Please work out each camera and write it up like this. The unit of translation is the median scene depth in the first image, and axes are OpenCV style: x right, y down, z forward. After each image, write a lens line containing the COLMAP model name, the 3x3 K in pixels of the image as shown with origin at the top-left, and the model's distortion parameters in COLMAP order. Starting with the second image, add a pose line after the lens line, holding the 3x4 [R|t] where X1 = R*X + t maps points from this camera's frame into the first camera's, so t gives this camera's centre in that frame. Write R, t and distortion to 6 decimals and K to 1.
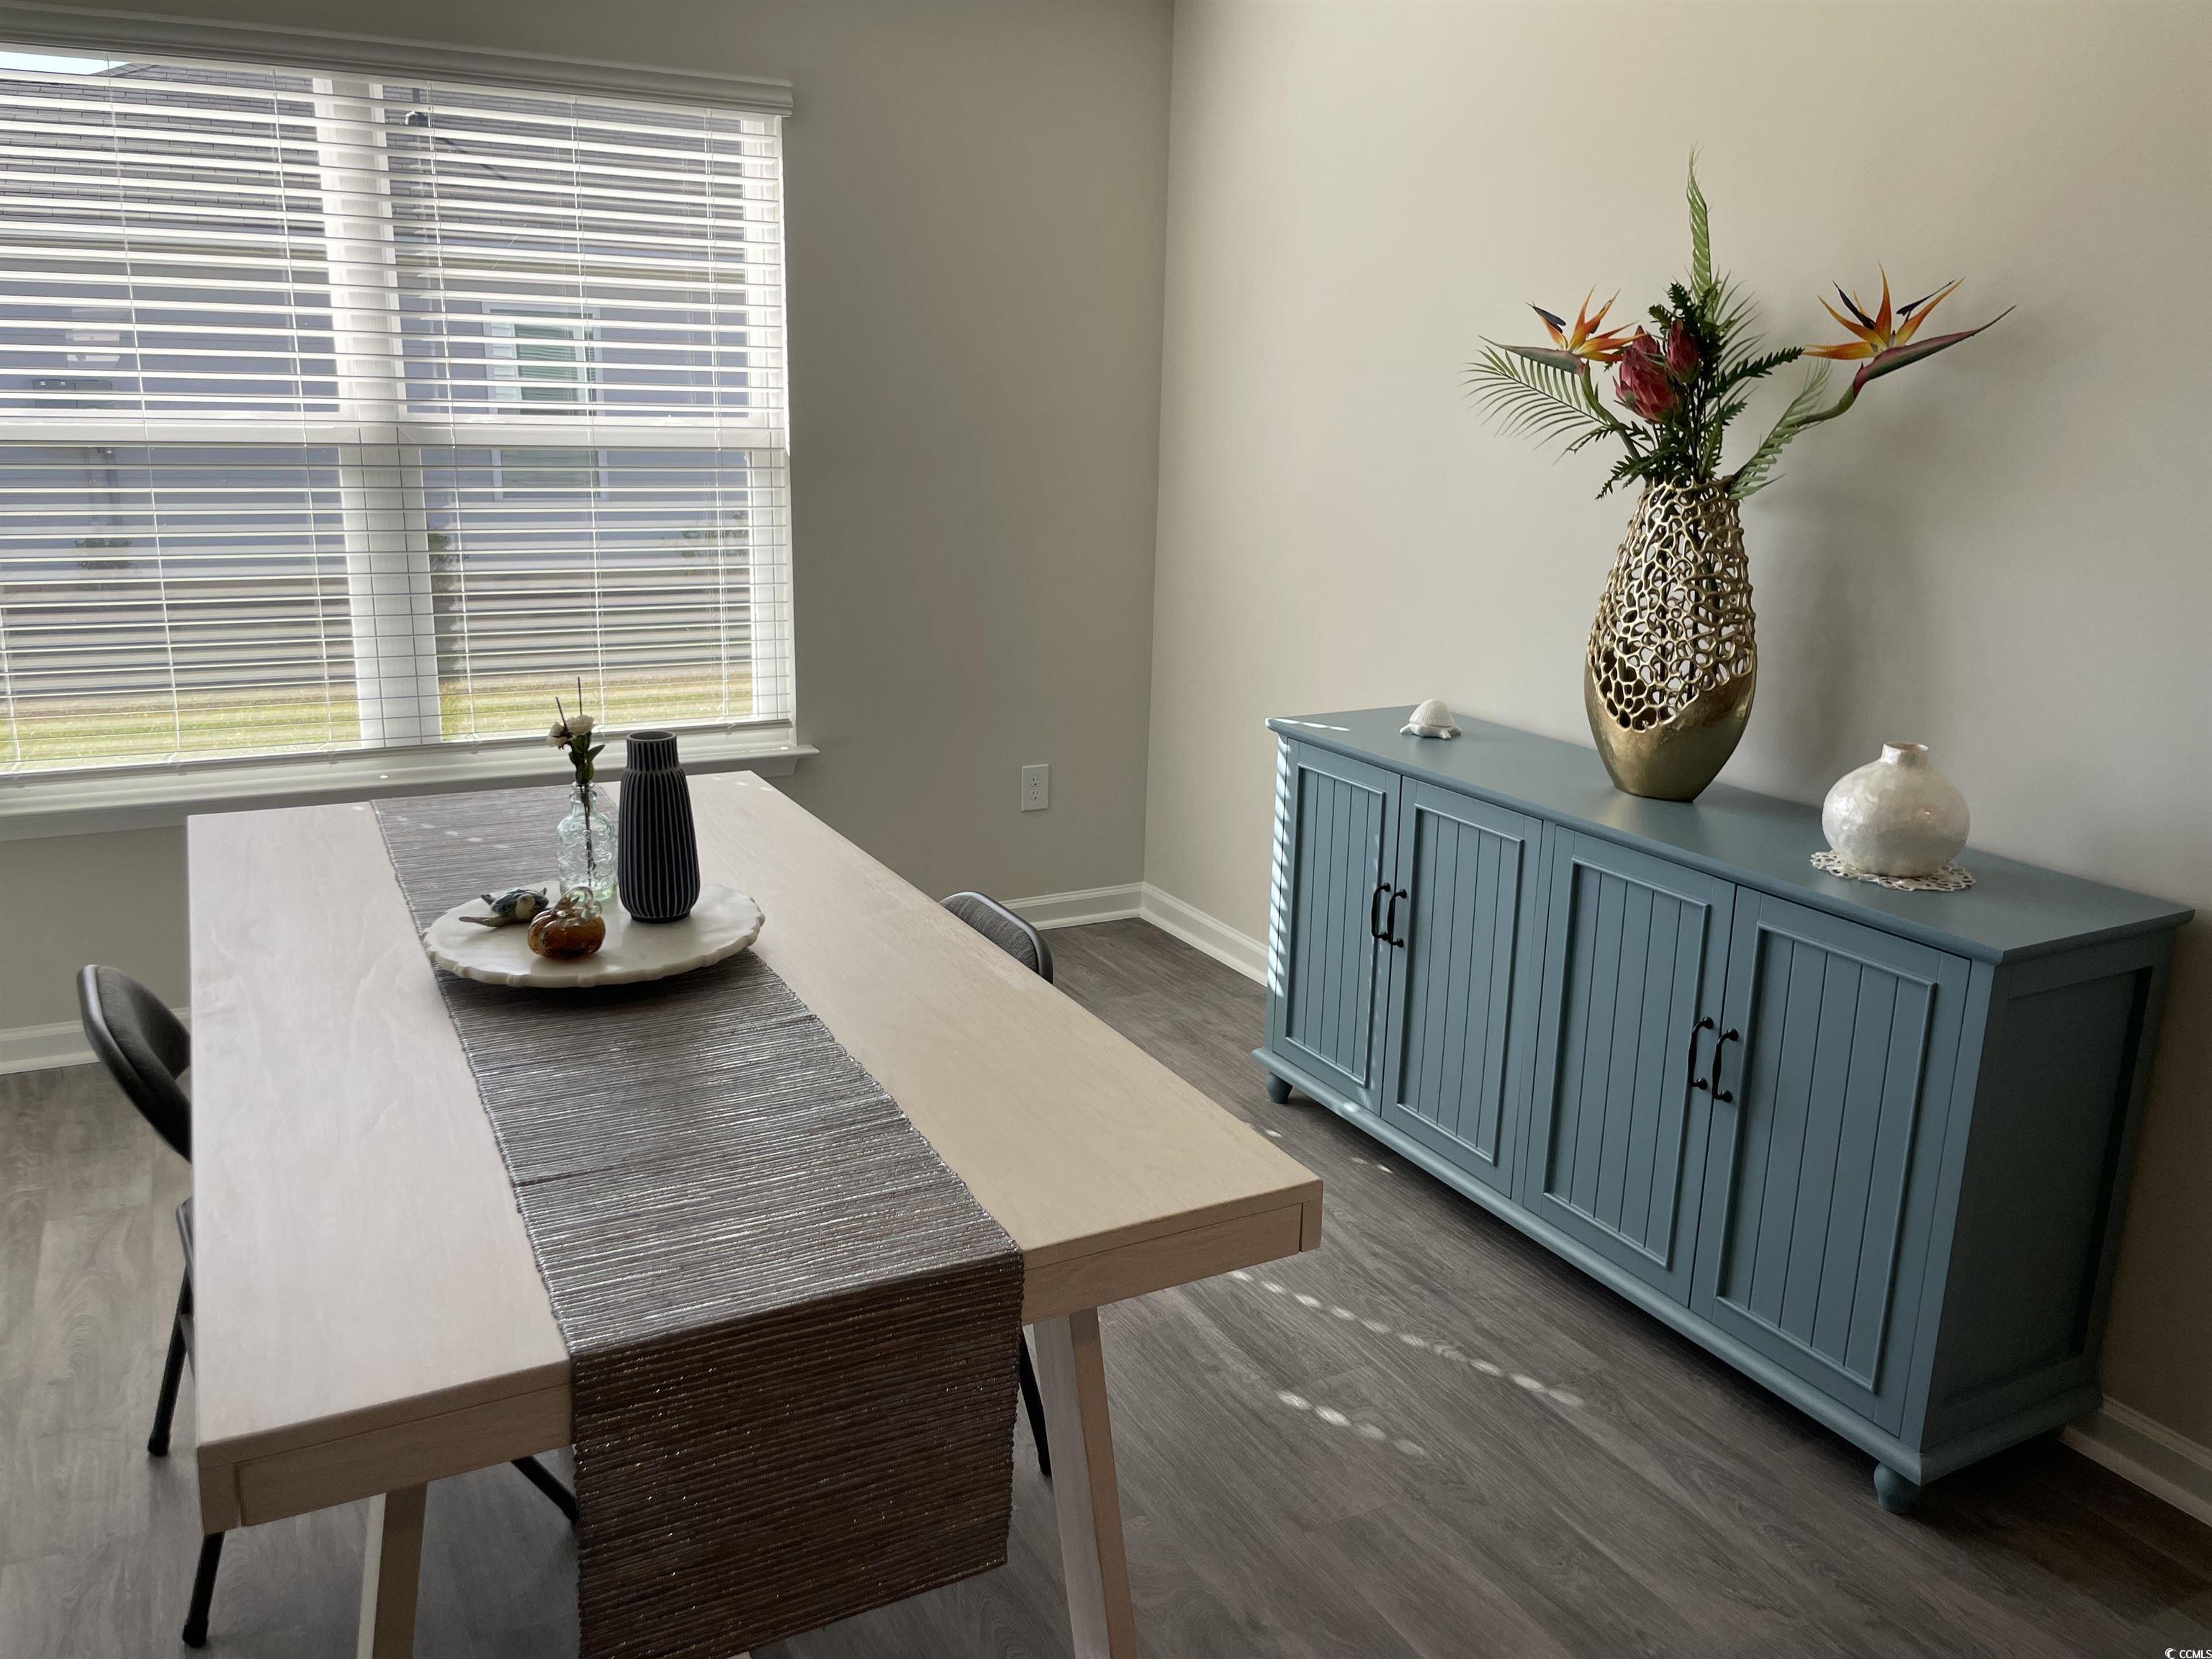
lens RADIAL K [[1688.7, 0, 1084.0], [0, 1688.7, 817.5], [0, 0, 1]] dist [0.092930, -0.129649]
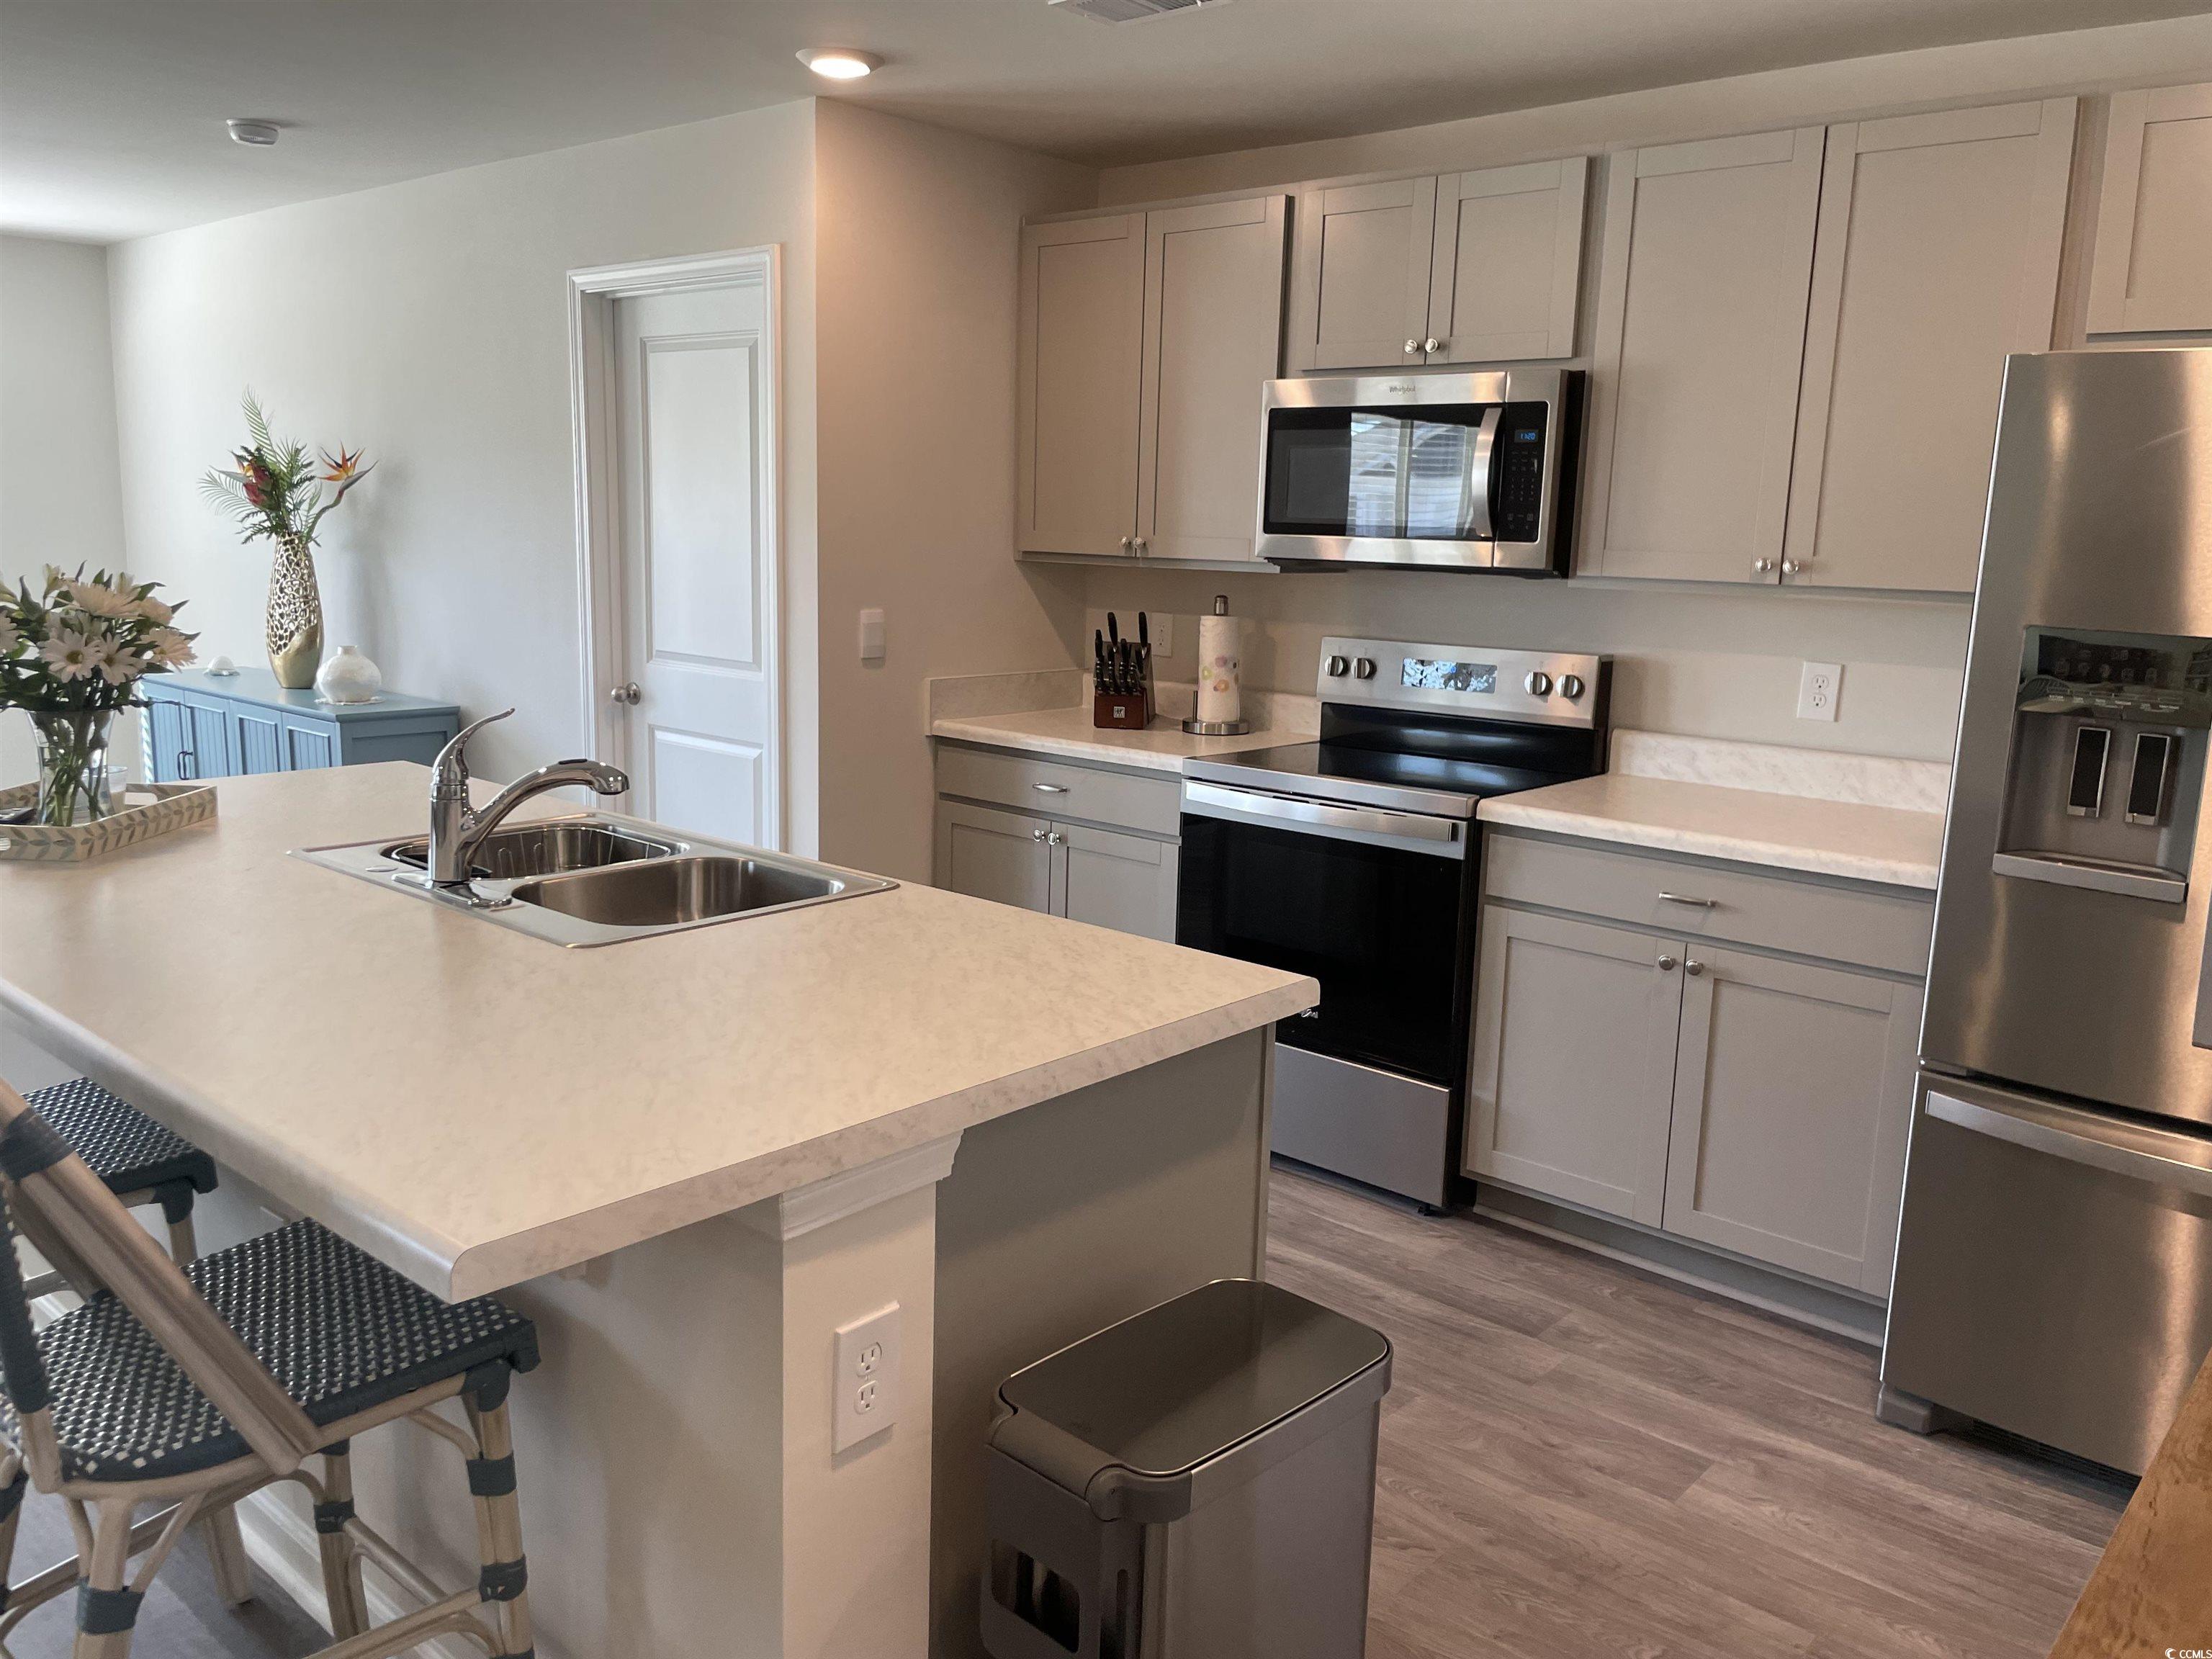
lens RADIAL K [[1688.7, 0, 1084.0], [0, 1688.7, 817.5], [0, 0, 1]] dist [0.092930, -0.129649]
pose [[0.935392, -0.058077, 0.348809, 0.512417], [0.080140, 0.995571, -0.049145, 0.333133], [-0.344410, 0.073924, 0.935904, -1.298666]]
